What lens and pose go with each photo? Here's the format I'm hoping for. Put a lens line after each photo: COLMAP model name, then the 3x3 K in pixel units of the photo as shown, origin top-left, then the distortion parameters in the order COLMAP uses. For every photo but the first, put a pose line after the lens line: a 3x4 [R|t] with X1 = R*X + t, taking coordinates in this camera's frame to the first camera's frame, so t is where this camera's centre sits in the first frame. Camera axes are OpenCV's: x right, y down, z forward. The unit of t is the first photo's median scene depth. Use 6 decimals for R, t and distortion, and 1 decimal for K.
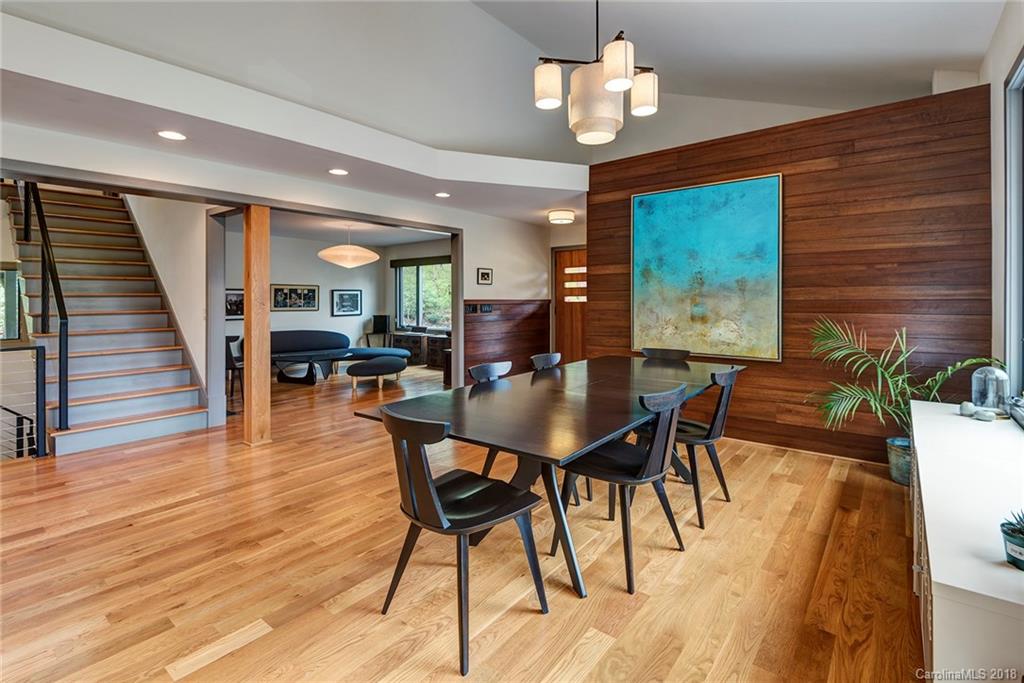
lens RADIAL K [[478.7, 0, 559.3], [0, 478.7, 298.5], [0, 0, 1]] dist [0.015881, -0.008477]
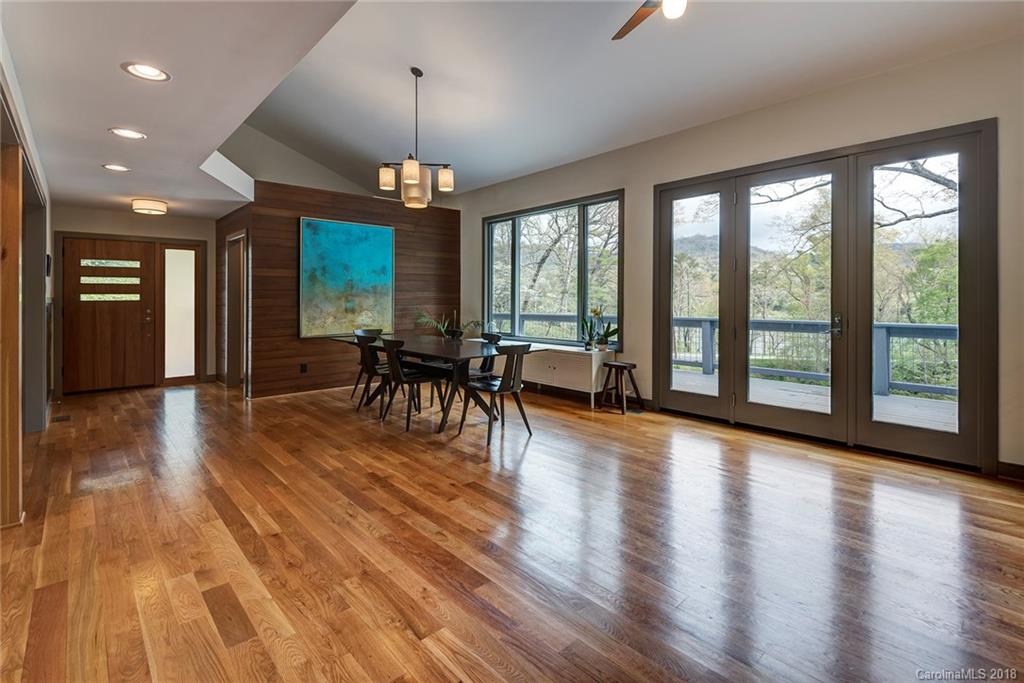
lens RADIAL K [[429.5, 0, 512.0], [0, 429.5, 298.2], [0, 0, 1]] dist [0.022528, 0.000137]
pose [[0.201773, 0.006538, 0.979411, -0.925377], [-0.000549, 0.999978, -0.006563, 0.011352], [-0.979432, 0.000787, 0.201772, 0.220455]]
